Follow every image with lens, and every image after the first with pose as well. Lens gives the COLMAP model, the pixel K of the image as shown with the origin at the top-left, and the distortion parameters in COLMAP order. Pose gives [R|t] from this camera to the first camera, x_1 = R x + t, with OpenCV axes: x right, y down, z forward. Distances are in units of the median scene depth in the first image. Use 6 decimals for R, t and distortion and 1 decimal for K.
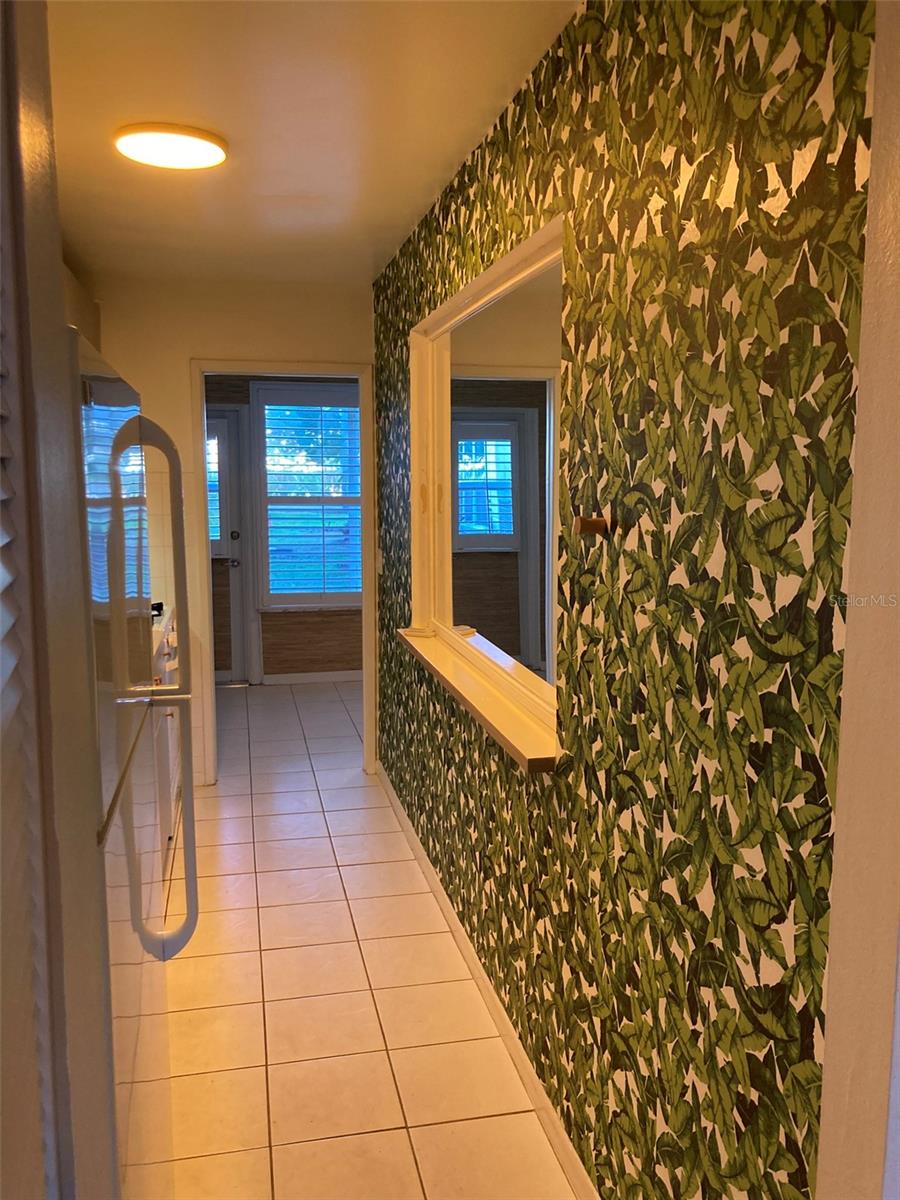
lens RADIAL K [[981.2, 0, 442.0], [0, 981.2, 596.8], [0, 0, 1]] dist [0.013377, -0.008614]
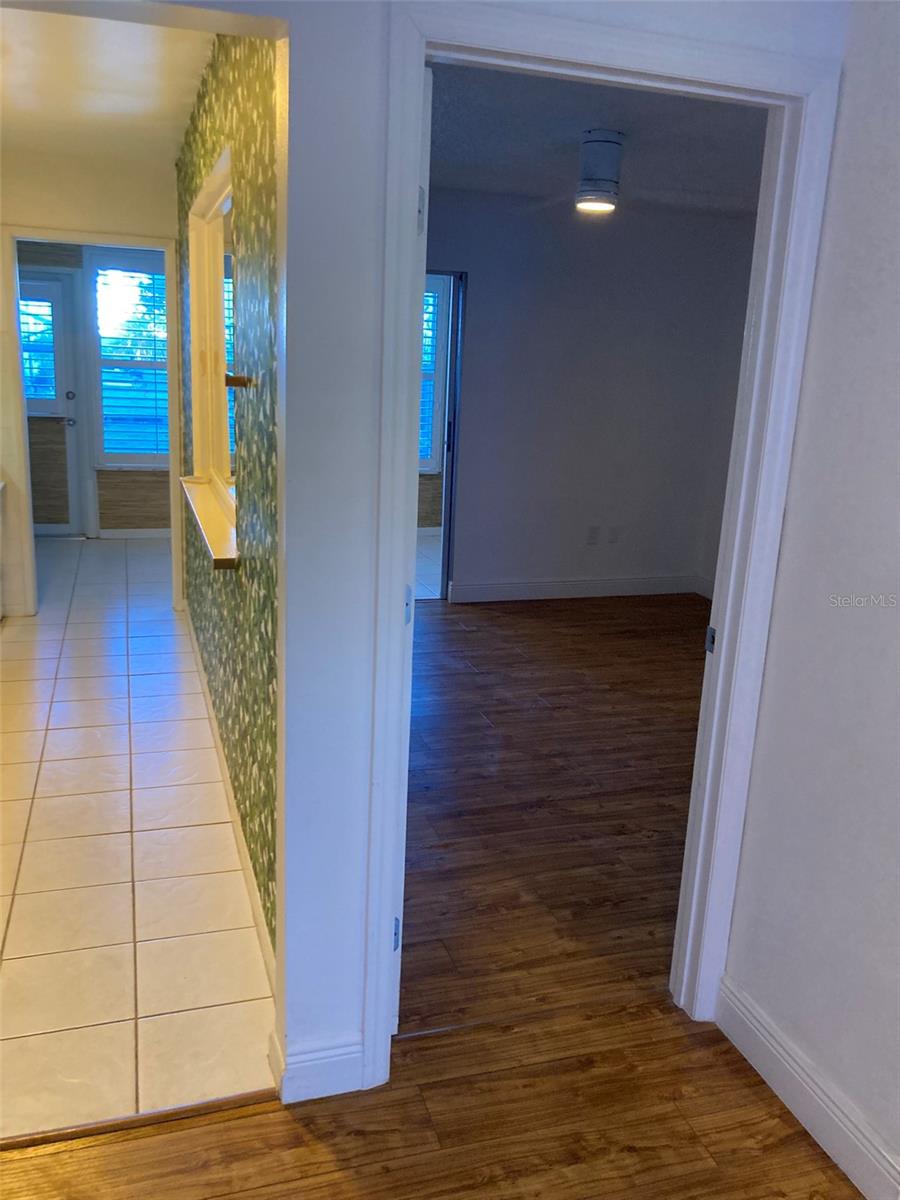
lens RADIAL K [[981.2, 0, 442.0], [0, 981.2, 596.8], [0, 0, 1]] dist [0.013377, -0.008614]
pose [[0.993806, 0.023067, 0.108704, 0.107119], [-0.035761, 0.992568, 0.116315, 0.020735], [-0.105213, -0.119482, 0.987246, -0.157130]]
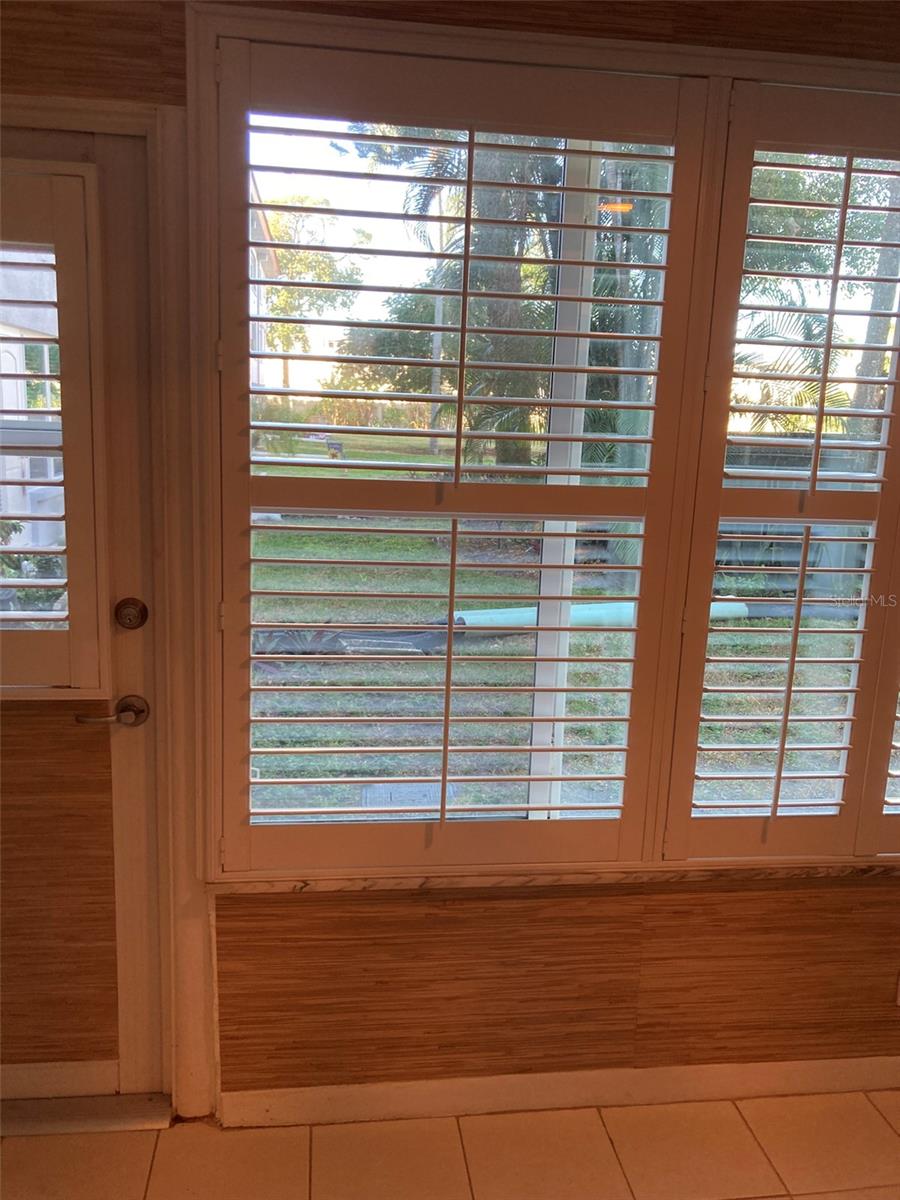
lens RADIAL K [[991.1, 0, 426.2], [0, 991.1, 603.0], [0, 0, 1]] dist [0.013162, -0.009167]
pose [[0.996376, 0.052120, -0.067212, -0.155099], [-0.046231, 0.995189, 0.086382, -0.132402], [0.071391, -0.082962, 0.993992, 1.031108]]
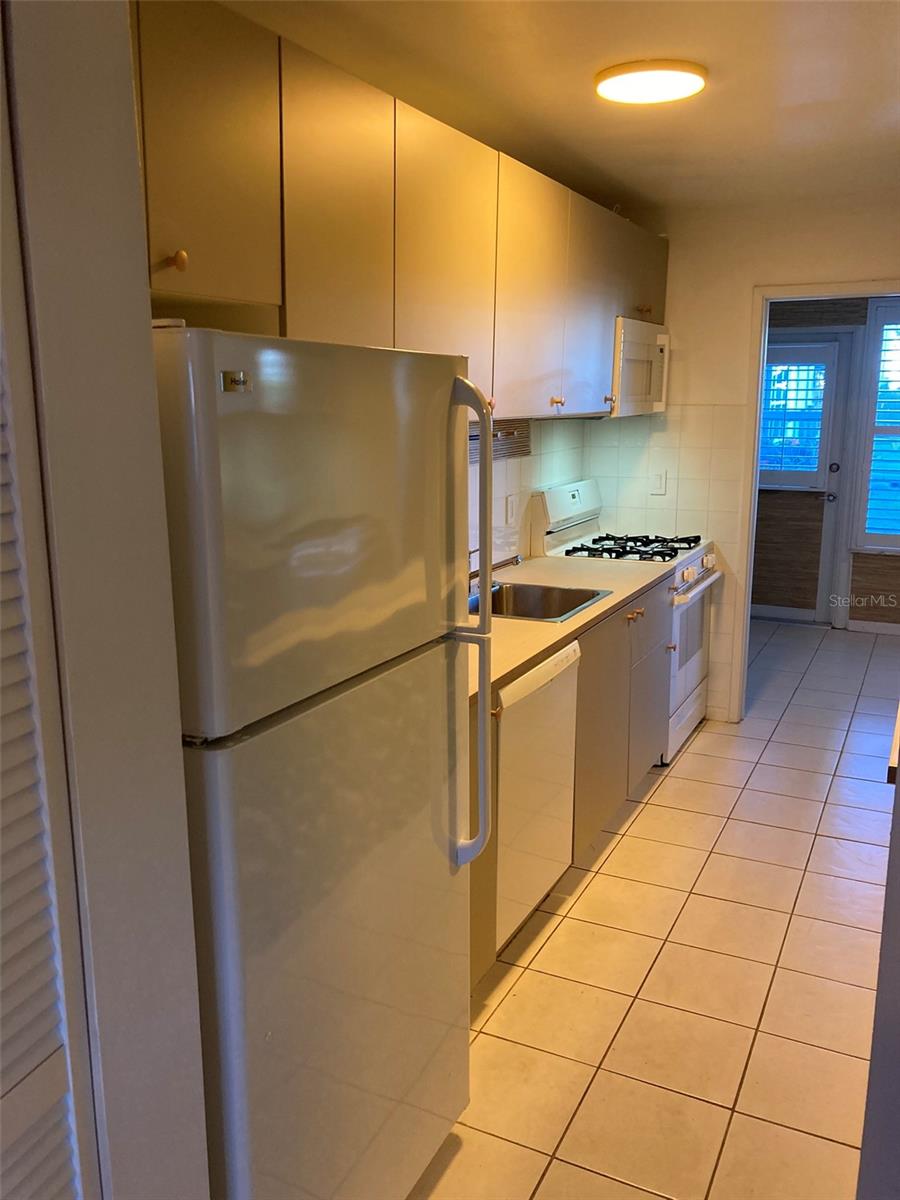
lens RADIAL K [[981.2, 0, 442.0], [0, 981.2, 596.8], [0, 0, 1]] dist [0.013377, -0.008614]
pose [[0.781351, 0.126967, -0.611040, 0.120964], [-0.076422, 0.991184, 0.108234, -0.019231], [0.619395, -0.037871, 0.784165, 0.038527]]
